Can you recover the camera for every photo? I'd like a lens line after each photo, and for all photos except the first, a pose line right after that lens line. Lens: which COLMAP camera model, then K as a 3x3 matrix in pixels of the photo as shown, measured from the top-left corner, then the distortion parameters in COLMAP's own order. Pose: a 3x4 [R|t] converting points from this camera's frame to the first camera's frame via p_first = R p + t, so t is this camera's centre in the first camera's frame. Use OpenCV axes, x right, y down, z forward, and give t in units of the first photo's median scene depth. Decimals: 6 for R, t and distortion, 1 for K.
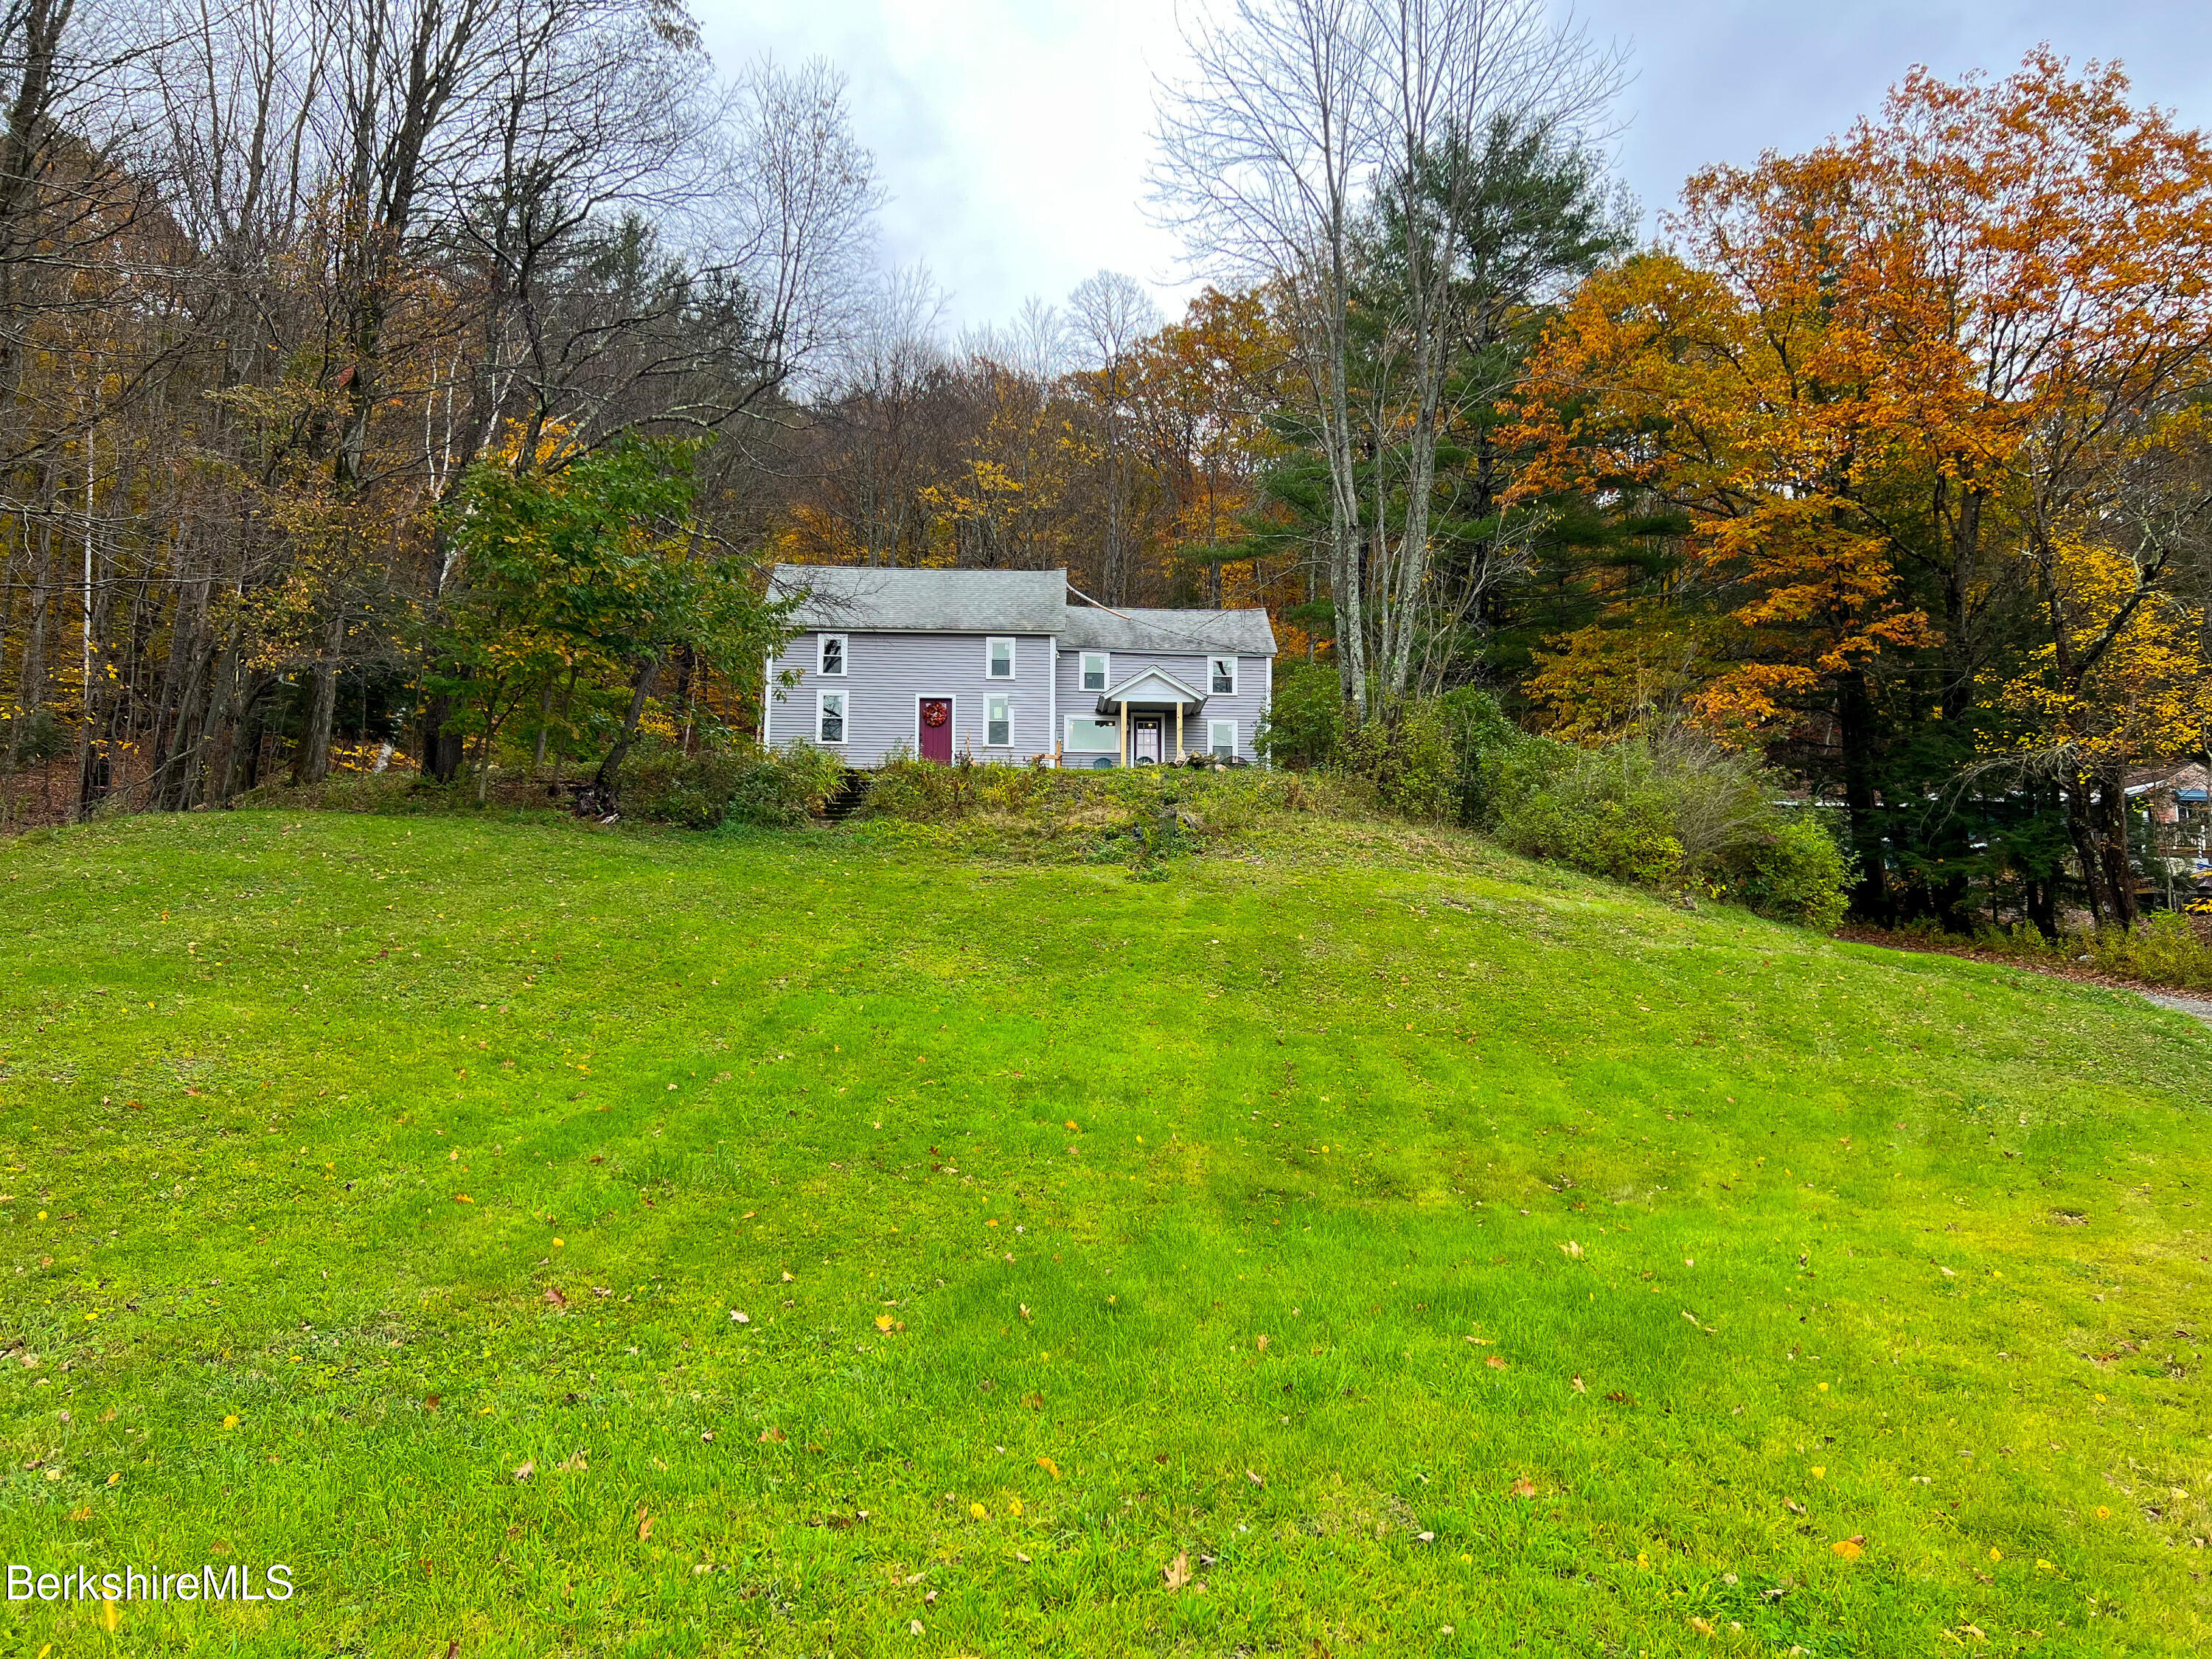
lens RADIAL K [[1661.5, 0, 1100.5], [0, 1661.5, 832.4], [0, 0, 1]] dist [0.041034, -0.037412]
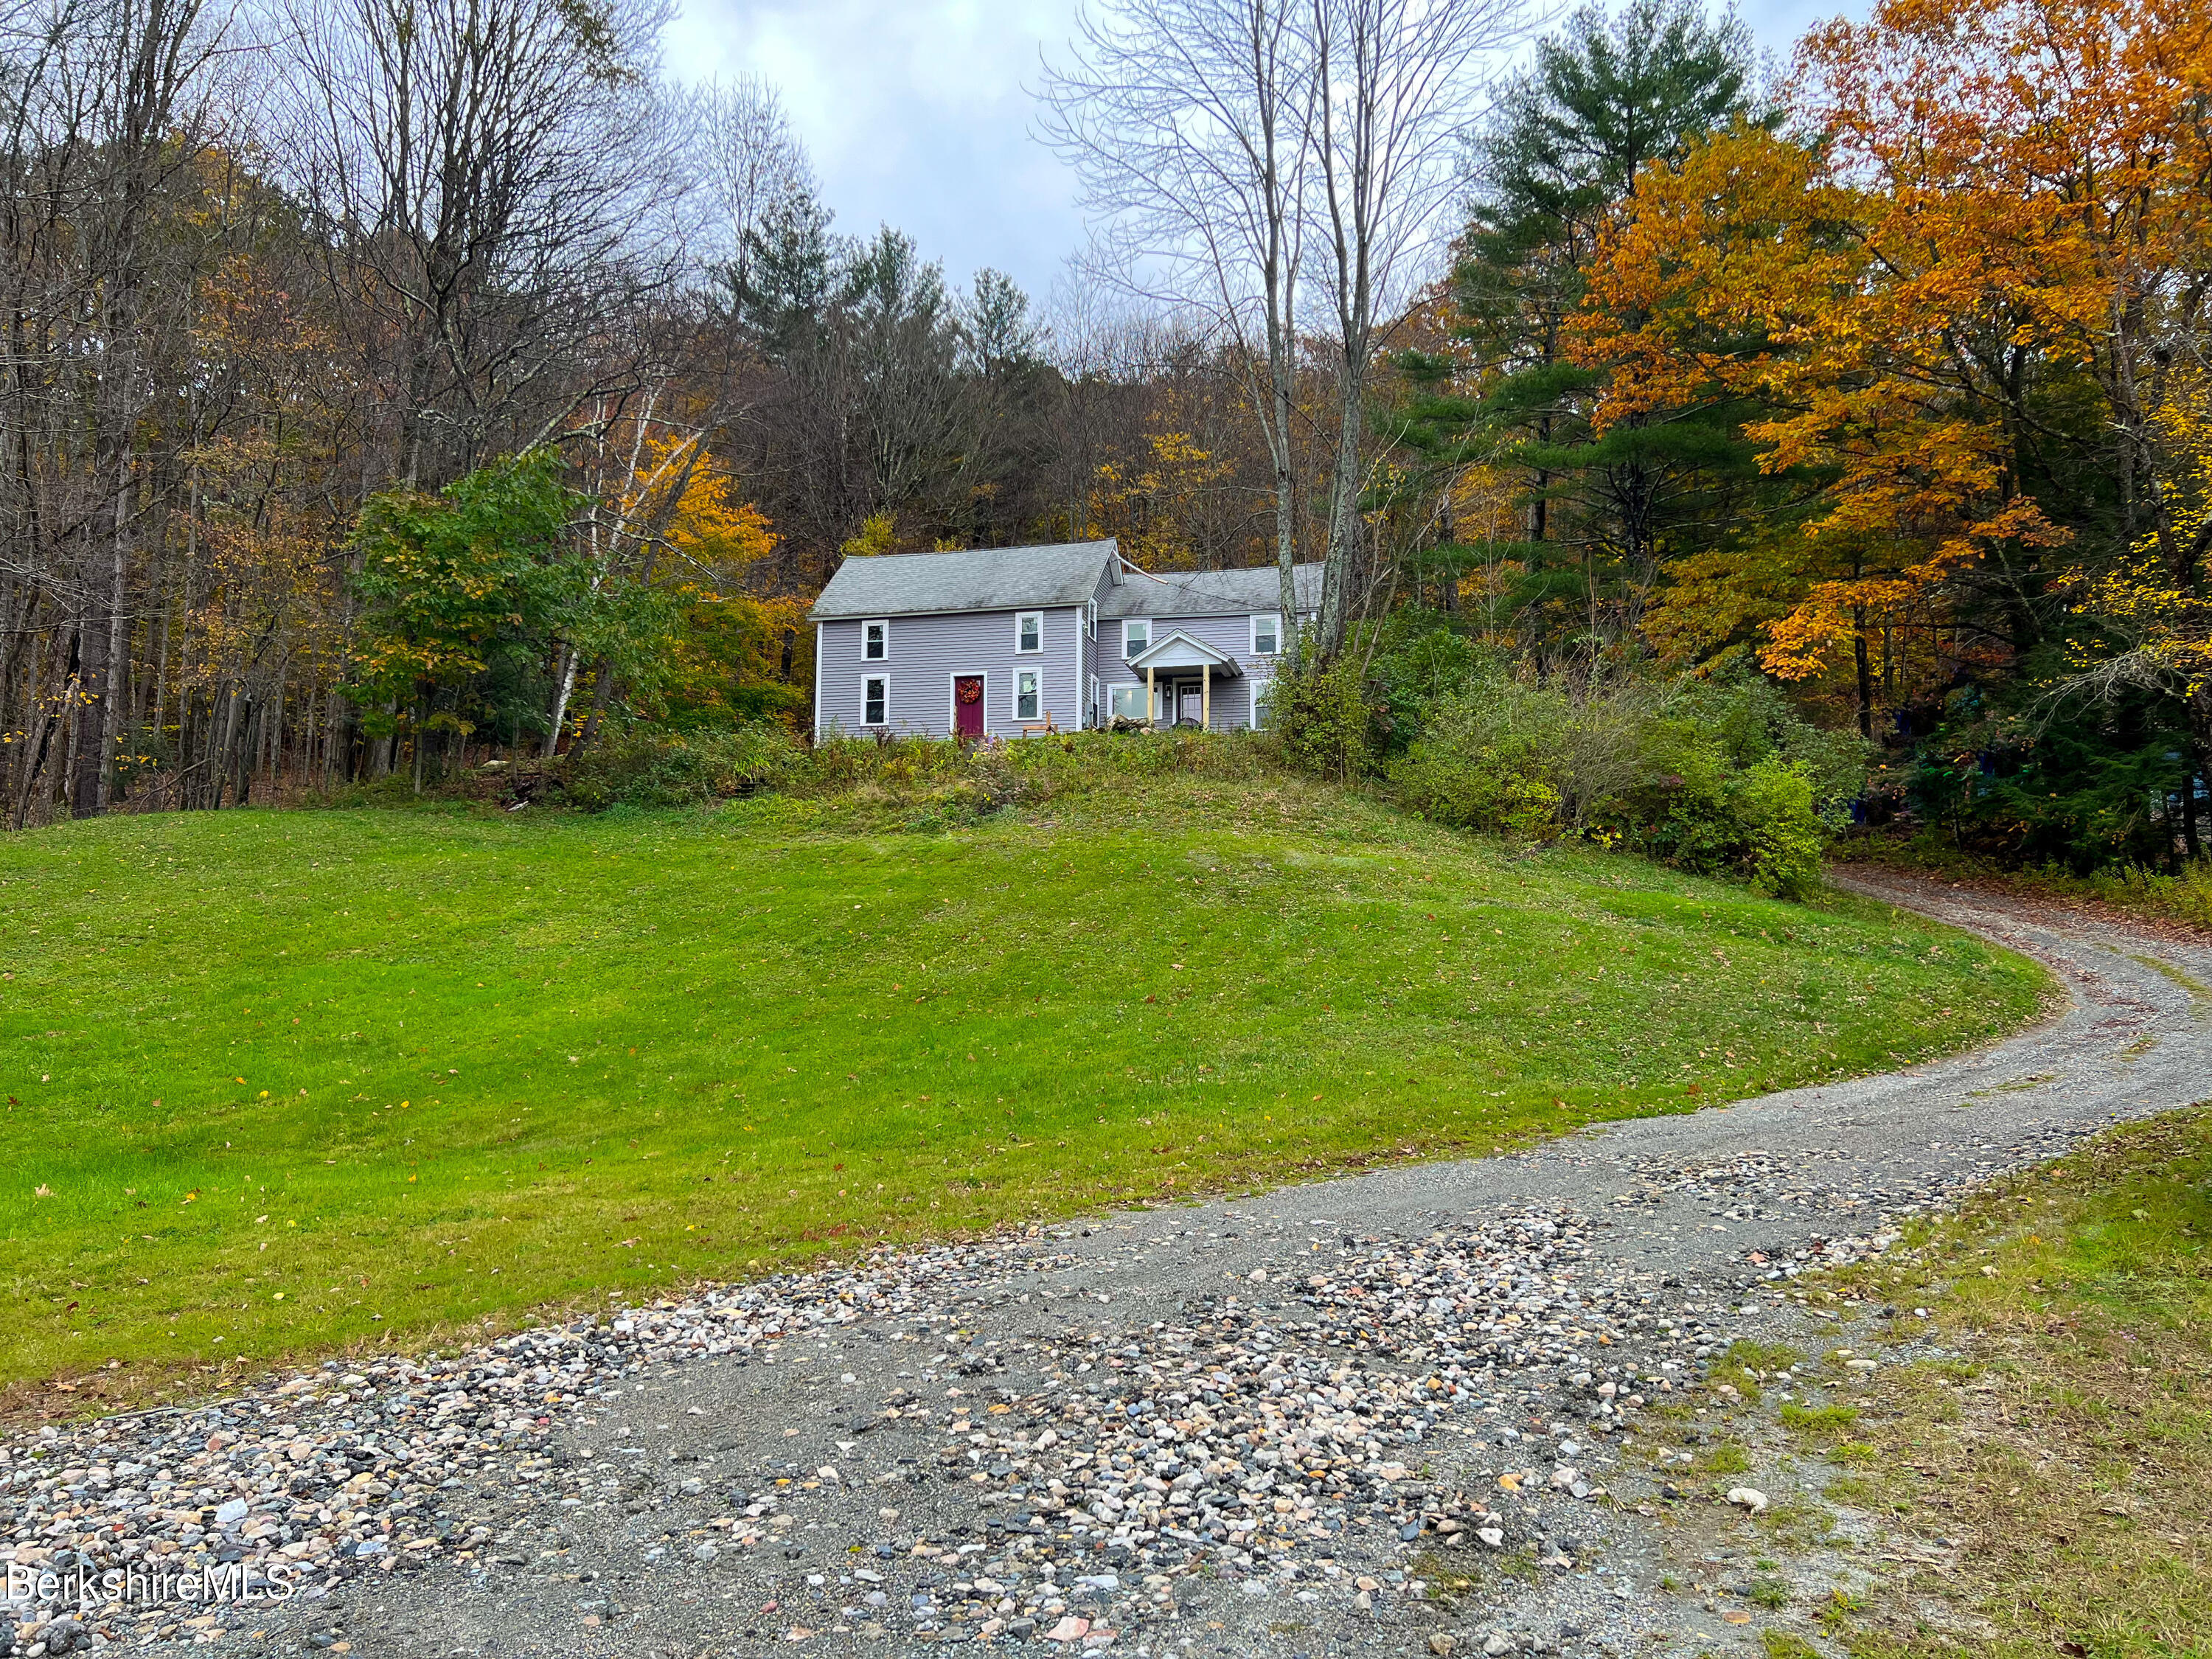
lens RADIAL K [[1707.2, 0, 1204.1], [0, 1707.2, 823.6], [0, 0, 1]] dist [0.007016, 0.003421]
pose [[0.952672, -0.033641, -0.302133, 0.349776], [0.035554, 0.999367, 0.000833, 0.013826], [0.301913, -0.011535, 0.953266, 0.044217]]
